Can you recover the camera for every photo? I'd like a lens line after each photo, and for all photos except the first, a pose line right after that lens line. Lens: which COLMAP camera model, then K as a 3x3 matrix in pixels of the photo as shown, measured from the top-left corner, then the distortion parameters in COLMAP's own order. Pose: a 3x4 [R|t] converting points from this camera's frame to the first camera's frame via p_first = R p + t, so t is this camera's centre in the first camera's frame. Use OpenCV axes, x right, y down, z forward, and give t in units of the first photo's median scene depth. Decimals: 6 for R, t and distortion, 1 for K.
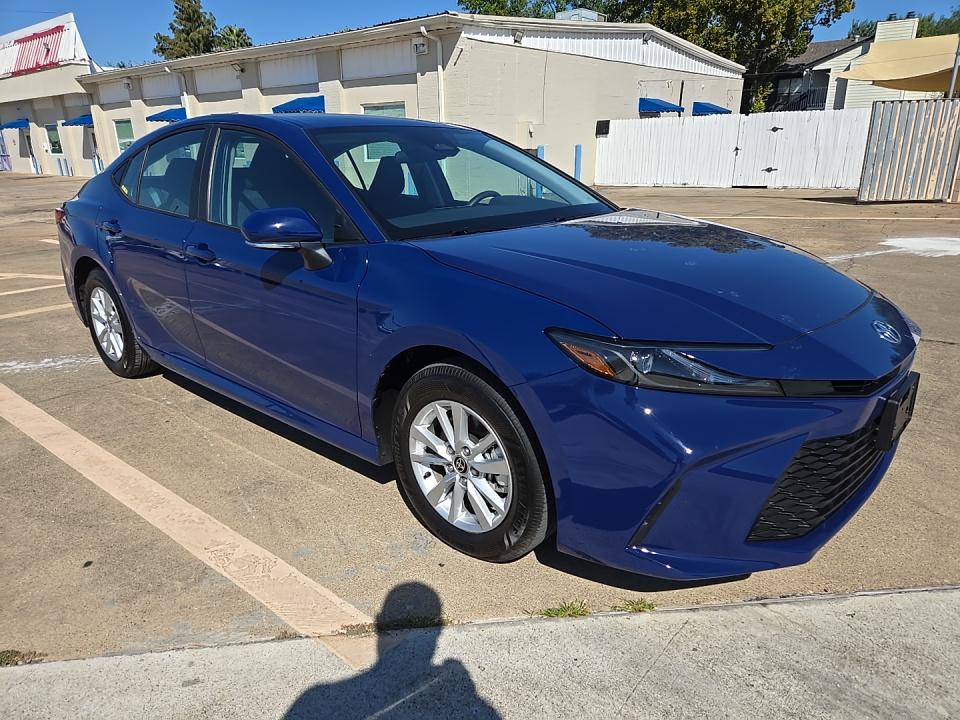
lens RADIAL K [[646.5, 0, 480.0], [0, 646.5, 360.0], [0, 0, 1]] dist [0.037209, -0.002767]
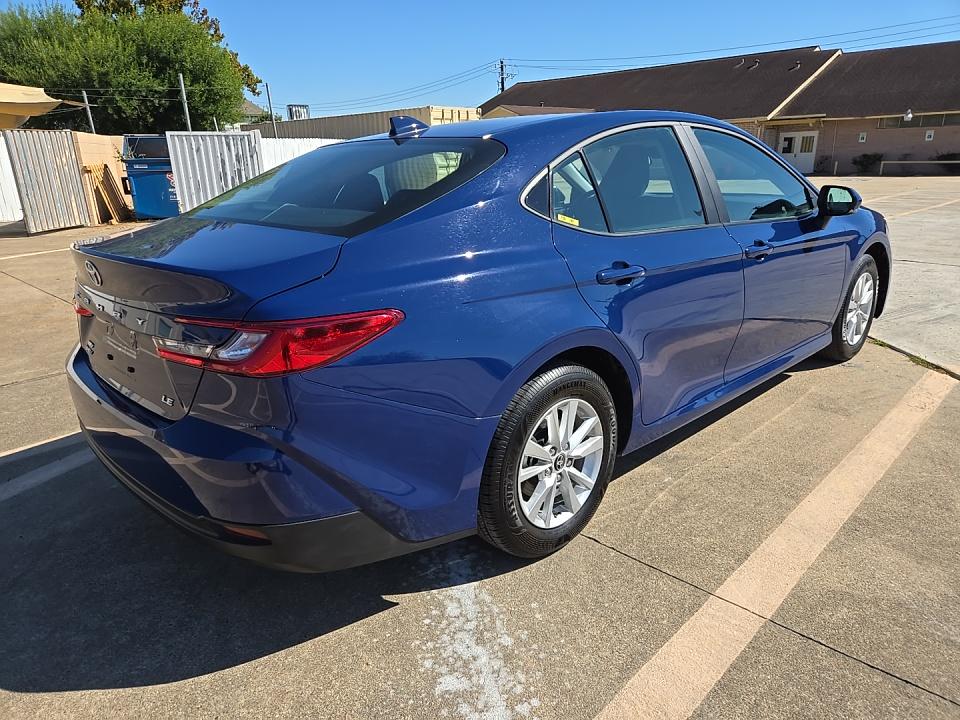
lens RADIAL K [[646.5, 0, 480.0], [0, 646.5, 360.0], [0, 0, 1]] dist [0.037209, -0.002767]
pose [[0.077914, -0.283705, 0.955741, -3.008312], [0.335665, 0.910150, 0.242807, -0.810376], [-0.938754, 0.301891, 0.166143, 2.660395]]
